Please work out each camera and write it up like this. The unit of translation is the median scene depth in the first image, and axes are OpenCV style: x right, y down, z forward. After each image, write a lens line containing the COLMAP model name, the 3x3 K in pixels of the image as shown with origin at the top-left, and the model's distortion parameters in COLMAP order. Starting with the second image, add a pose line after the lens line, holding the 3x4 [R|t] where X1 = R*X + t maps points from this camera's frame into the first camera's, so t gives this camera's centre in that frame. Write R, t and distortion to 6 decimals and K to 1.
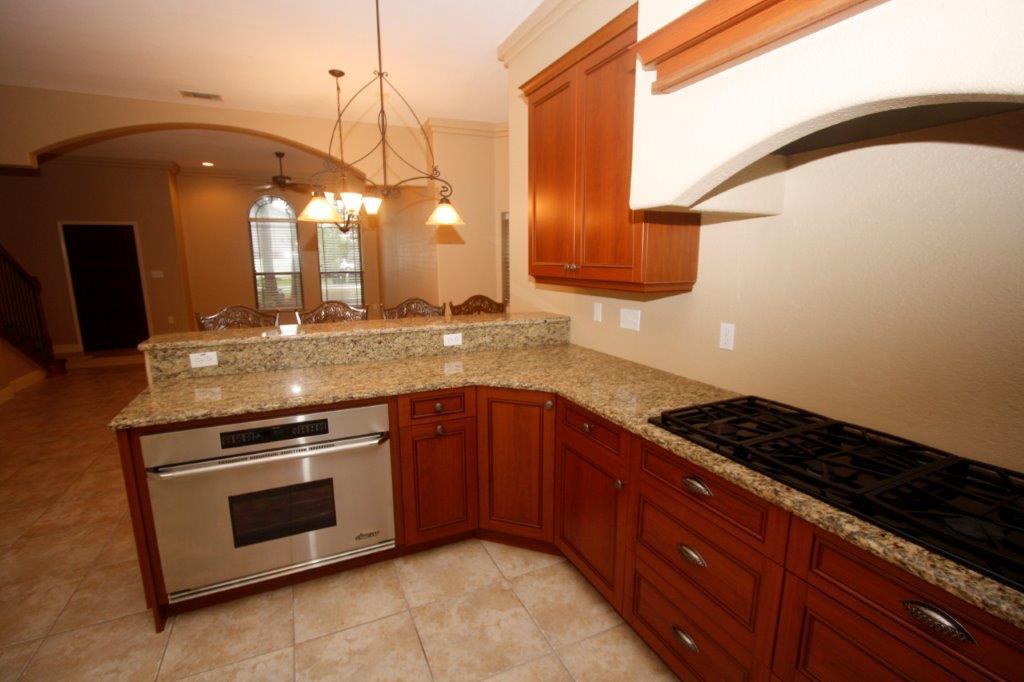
lens RADIAL K [[474.1, 0, 514.6], [0, 474.1, 340.3], [0, 0, 1]] dist [-0.013468, 0.000315]
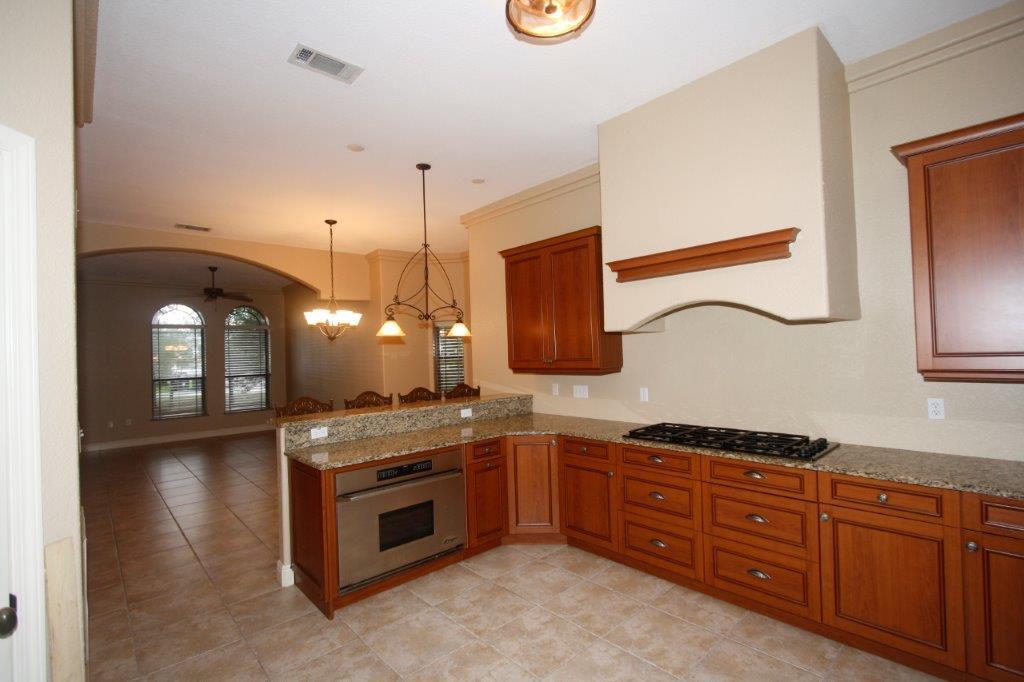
lens RADIAL K [[474.1, 0, 514.1], [0, 474.1, 345.4], [0, 0, 1]] dist [-0.013468, 0.000315]
pose [[0.951635, -0.019948, 0.306584, -0.447410], [0.078822, 0.980342, -0.180878, 0.072643], [-0.296949, 0.196296, 0.934499, -0.465217]]
